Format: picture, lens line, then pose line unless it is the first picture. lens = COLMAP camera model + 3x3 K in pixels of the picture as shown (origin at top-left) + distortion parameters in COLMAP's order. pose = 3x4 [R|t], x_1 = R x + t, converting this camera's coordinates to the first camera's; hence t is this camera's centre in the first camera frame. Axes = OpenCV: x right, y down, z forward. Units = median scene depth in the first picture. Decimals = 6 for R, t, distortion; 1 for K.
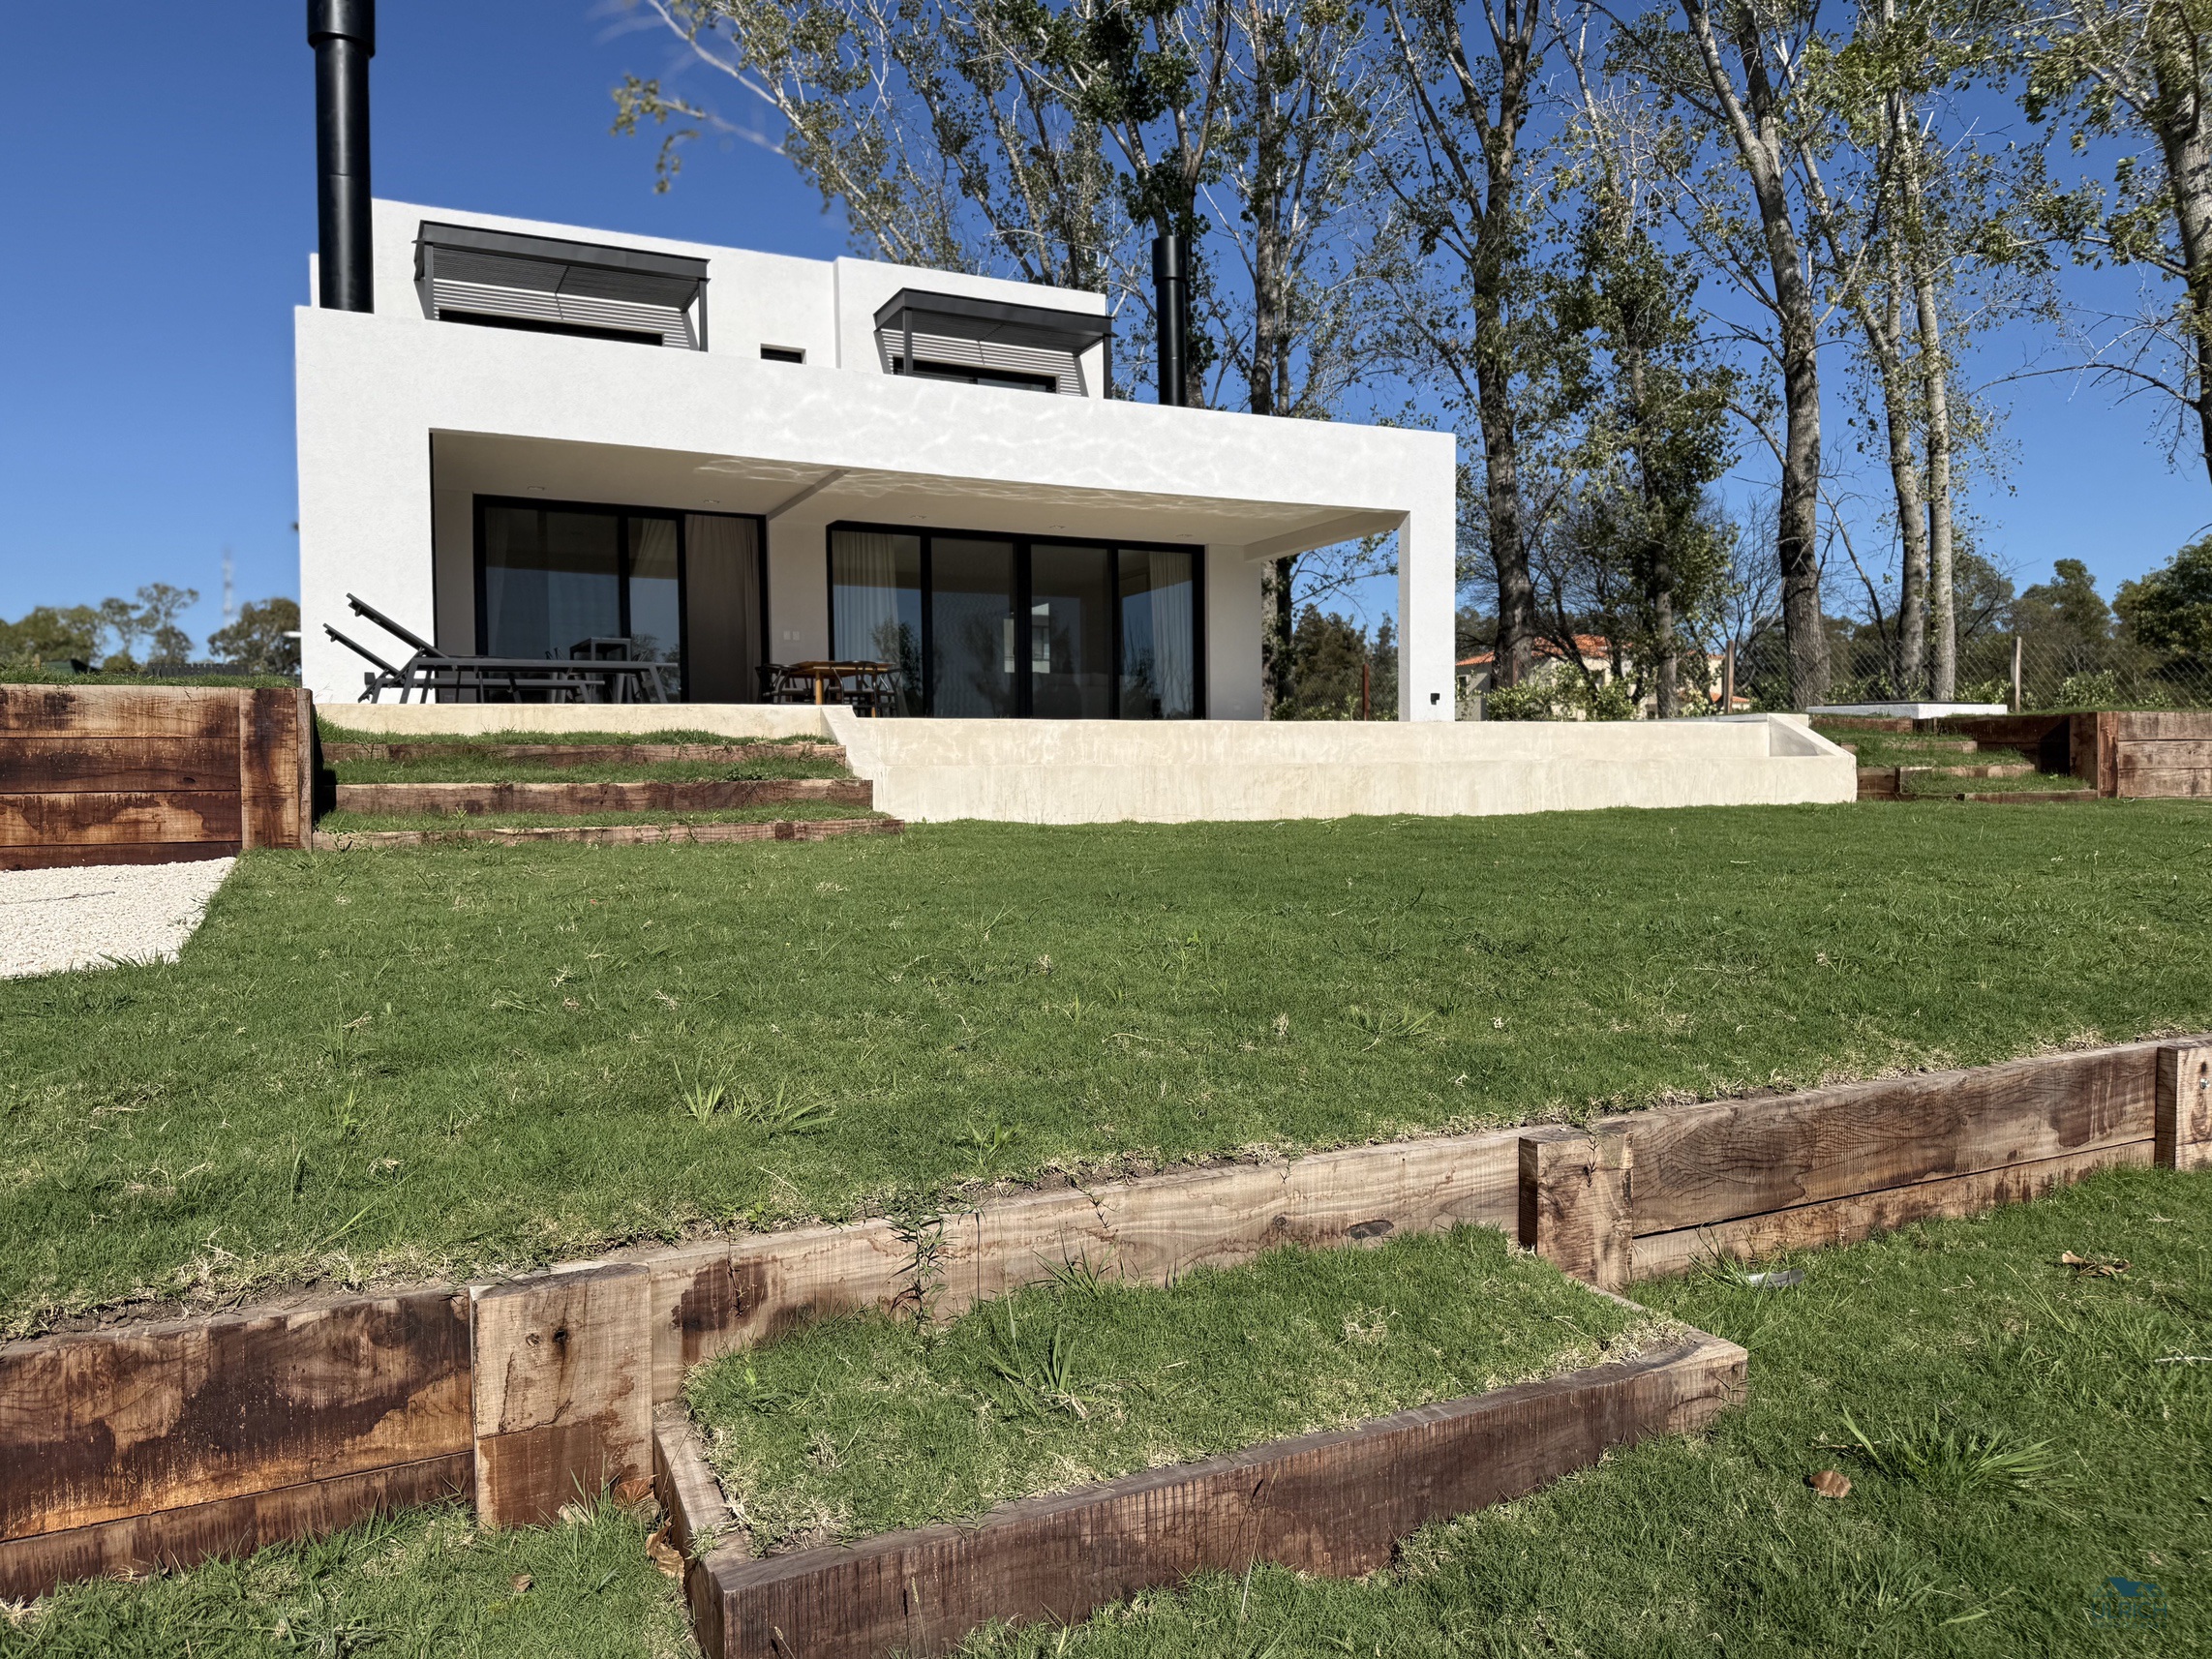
lens RADIAL K [[1522.7, 0, 1101.7], [0, 1522.7, 826.4], [0, 0, 1]] dist [0.024246, -0.019920]
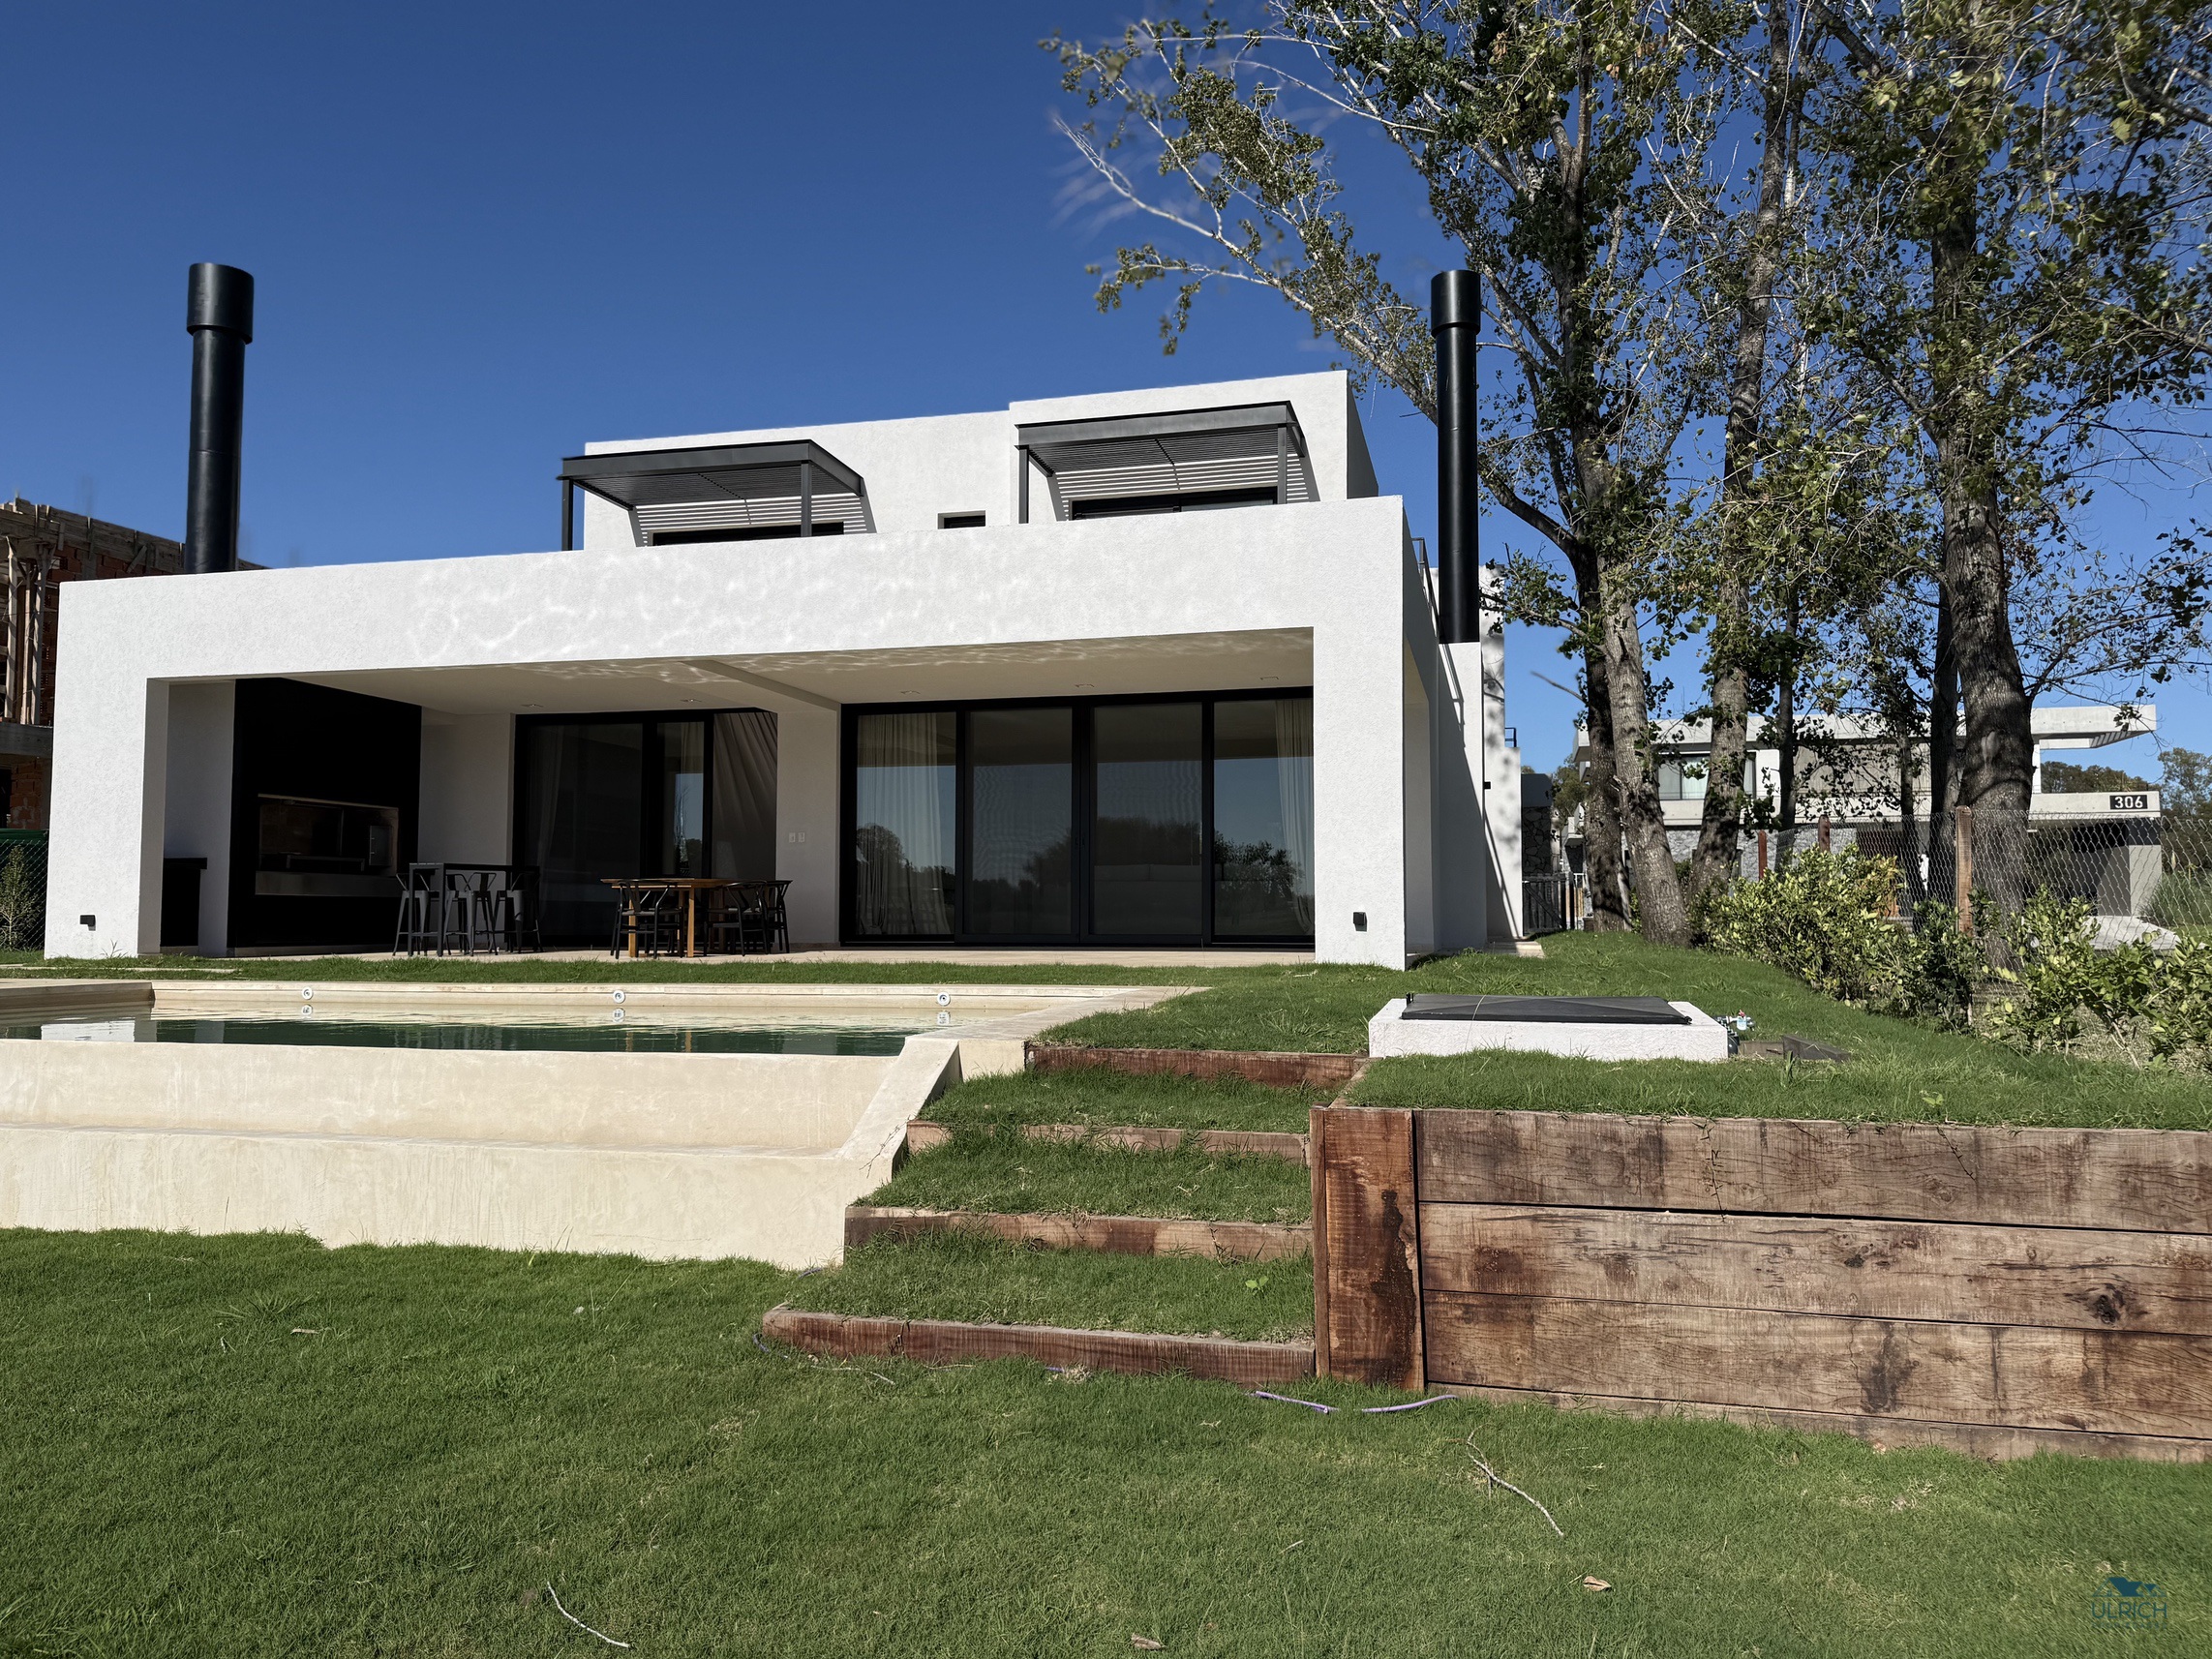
lens RADIAL K [[1522.7, 0, 1115.6], [0, 1522.7, 836.2], [0, 0, 1]] dist [0.024246, -0.019920]
pose [[0.762000, -0.026243, -0.647045, 0.478179], [-0.028721, 0.996826, -0.074253, -0.061425], [0.646940, 0.075165, 0.758827, 0.417823]]
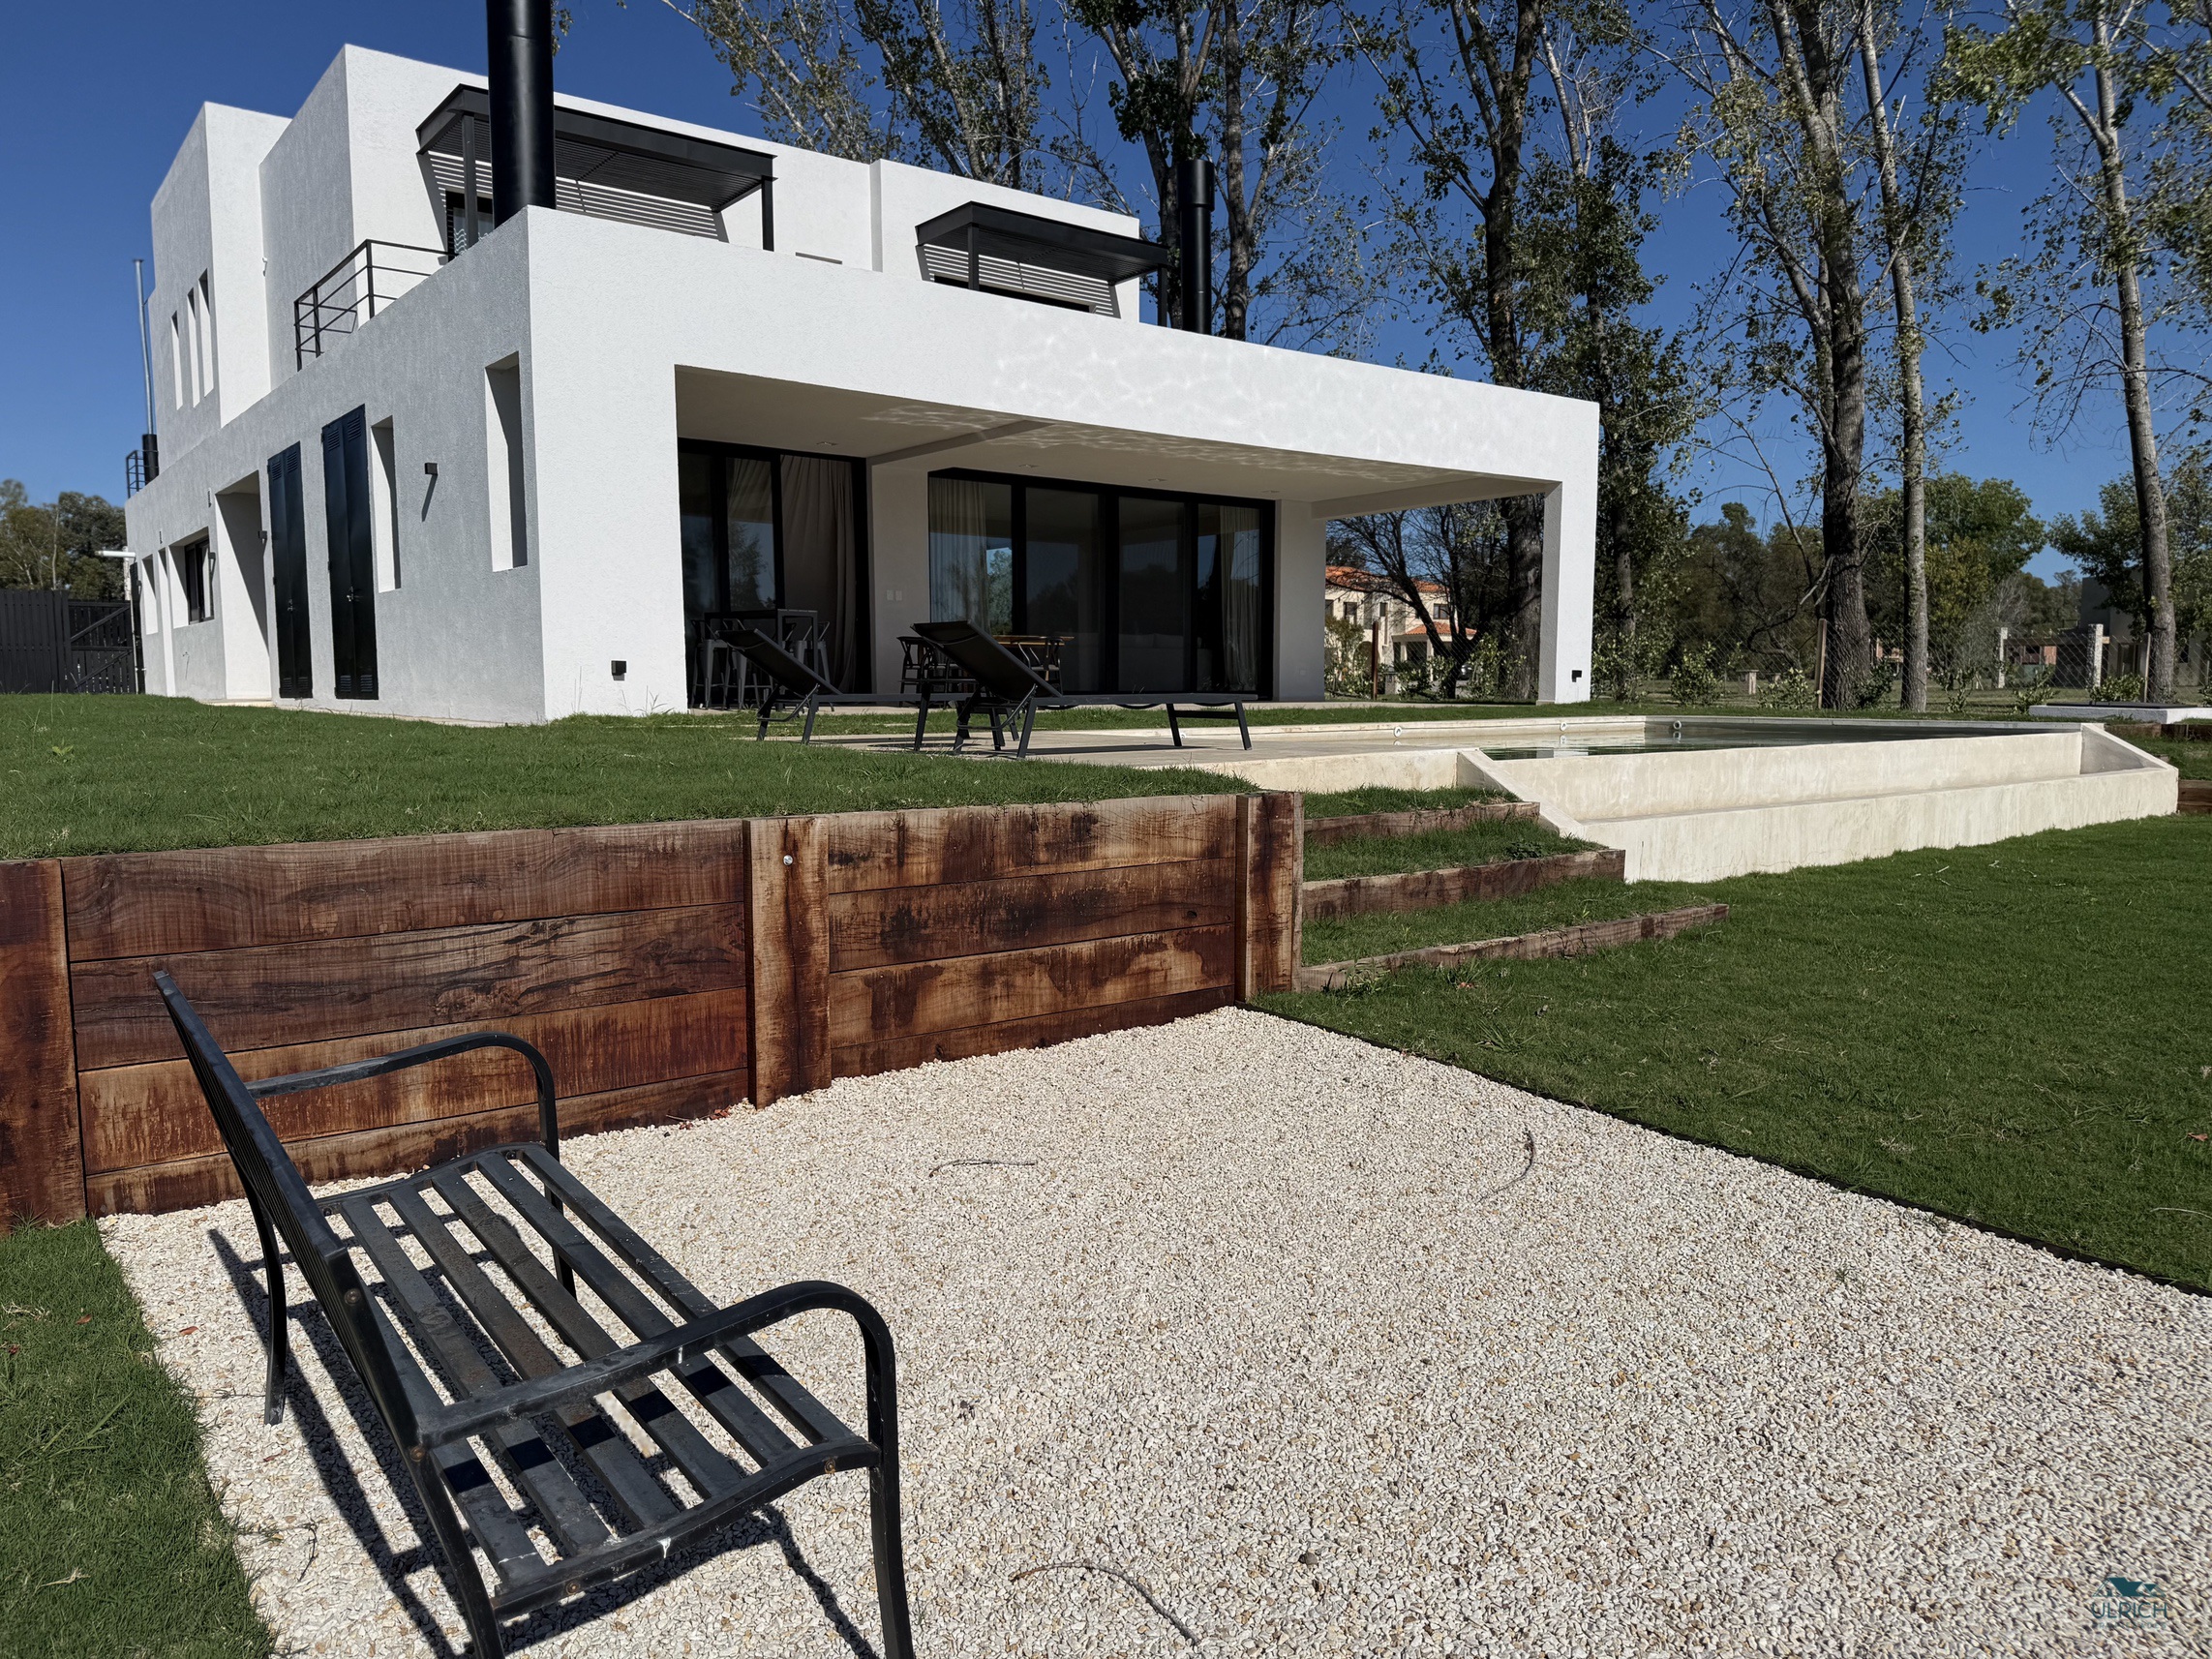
lens RADIAL K [[1522.7, 0, 1110.6], [0, 1522.7, 846.1], [0, 0, 1]] dist [0.024246, -0.019920]
pose [[0.978913, -0.011750, 0.203940, -0.246677], [-0.002526, 0.997572, 0.069599, -0.037004], [-0.204263, -0.068646, 0.976506, 0.076426]]
